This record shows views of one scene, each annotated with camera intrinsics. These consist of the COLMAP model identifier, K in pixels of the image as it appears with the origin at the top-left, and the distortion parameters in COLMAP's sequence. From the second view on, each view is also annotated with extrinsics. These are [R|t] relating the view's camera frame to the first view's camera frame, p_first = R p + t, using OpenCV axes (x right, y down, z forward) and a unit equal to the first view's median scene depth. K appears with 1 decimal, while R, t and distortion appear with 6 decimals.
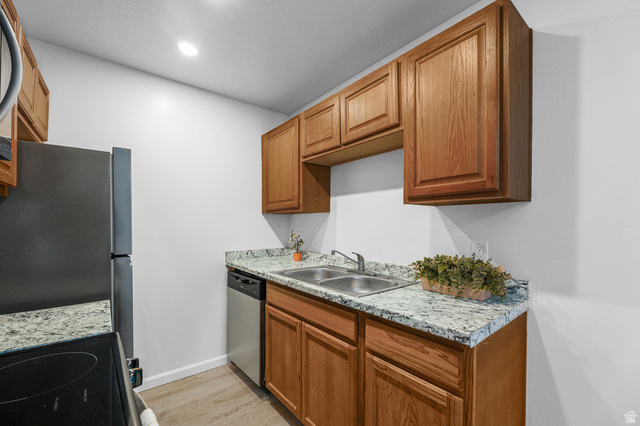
lens RADIAL K [[263.8, 0, 317.2], [0, 263.8, 229.7], [0, 0, 1]] dist [-0.001317, -0.000192]
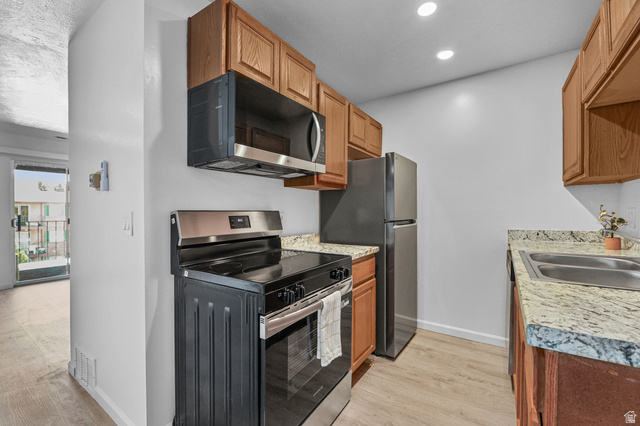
lens RADIAL K [[267.7, 0, 327.1], [0, 267.7, 213.2], [0, 0, 1]] dist [-0.001271, -0.000148]
pose [[0.308820, -0.001954, -0.951118, 0.506515], [-0.008807, 0.999949, -0.004914, 0.047443], [0.951080, 0.009894, 0.308787, 0.115541]]
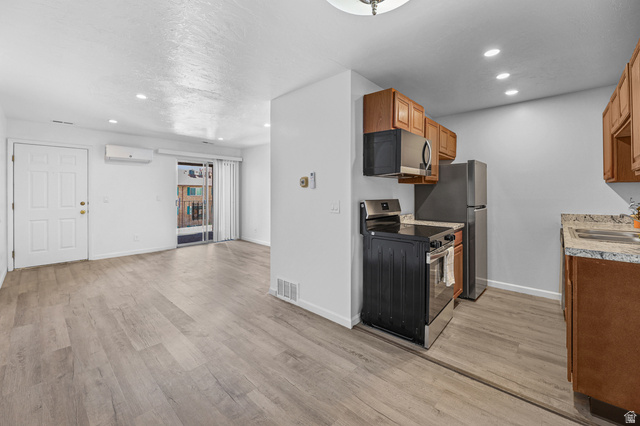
lens RADIAL K [[267.5, 0, 319.4], [0, 267.5, 188.7], [0, 0, 1]] dist [-0.005113, -0.000401]
pose [[0.163435, -0.019290, -0.986366, 1.037910], [-0.016488, 0.999616, -0.022281, 0.012770], [0.986416, 0.019905, 0.163054, -0.535464]]
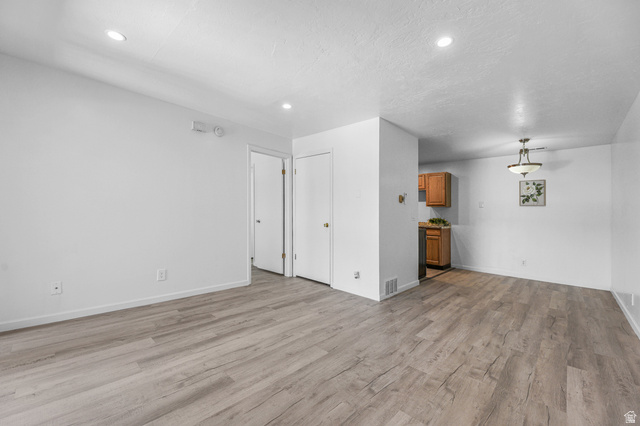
lens RADIAL K [[266.3, 0, 320.1], [0, 266.3, 208.1], [0, 0, 1]] dist [-0.004778, -0.000711]
pose [[0.985940, 0.026780, 0.164942, -1.741119], [-0.020537, 0.999011, -0.039436, 0.117552], [-0.165835, 0.035494, 0.985514, -2.502706]]
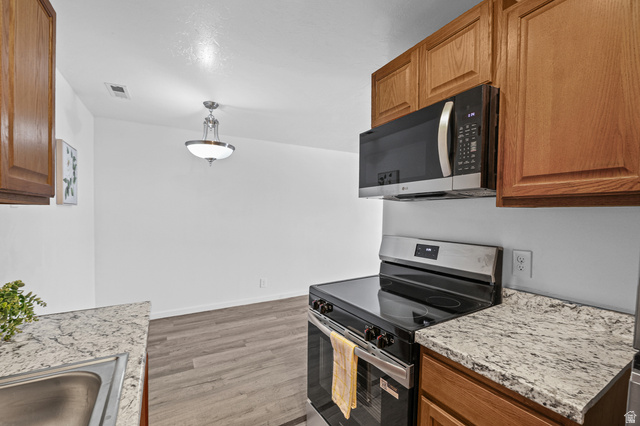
lens RADIAL K [[267.7, 0, 327.1], [0, 267.7, 213.2], [0, 0, 1]] dist [-0.001271, -0.000148]
pose [[-0.993004, -0.017239, 0.116817, -0.285741], [-0.015311, 0.999732, 0.017378, -0.071610], [-0.117085, 0.015468, -0.993001, 1.116512]]
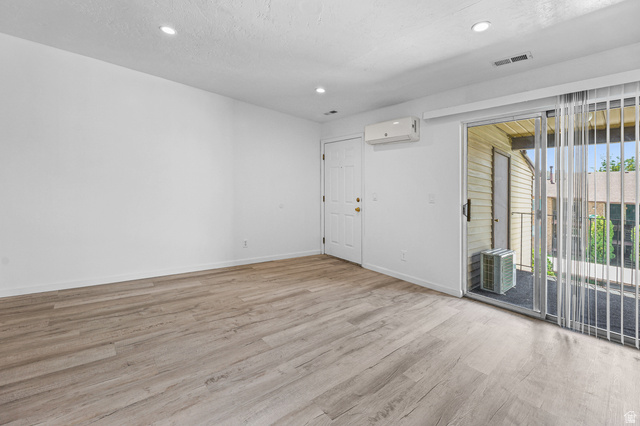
lens RADIAL K [[266.3, 0, 320.1], [0, 266.3, 208.1], [0, 0, 1]] dist [-0.004778, -0.000711]
pose [[-0.996503, -0.060631, -0.057500, -1.627360], [-0.064042, 0.996174, 0.059458, 0.097746], [0.053675, 0.062933, -0.996573, -0.071367]]
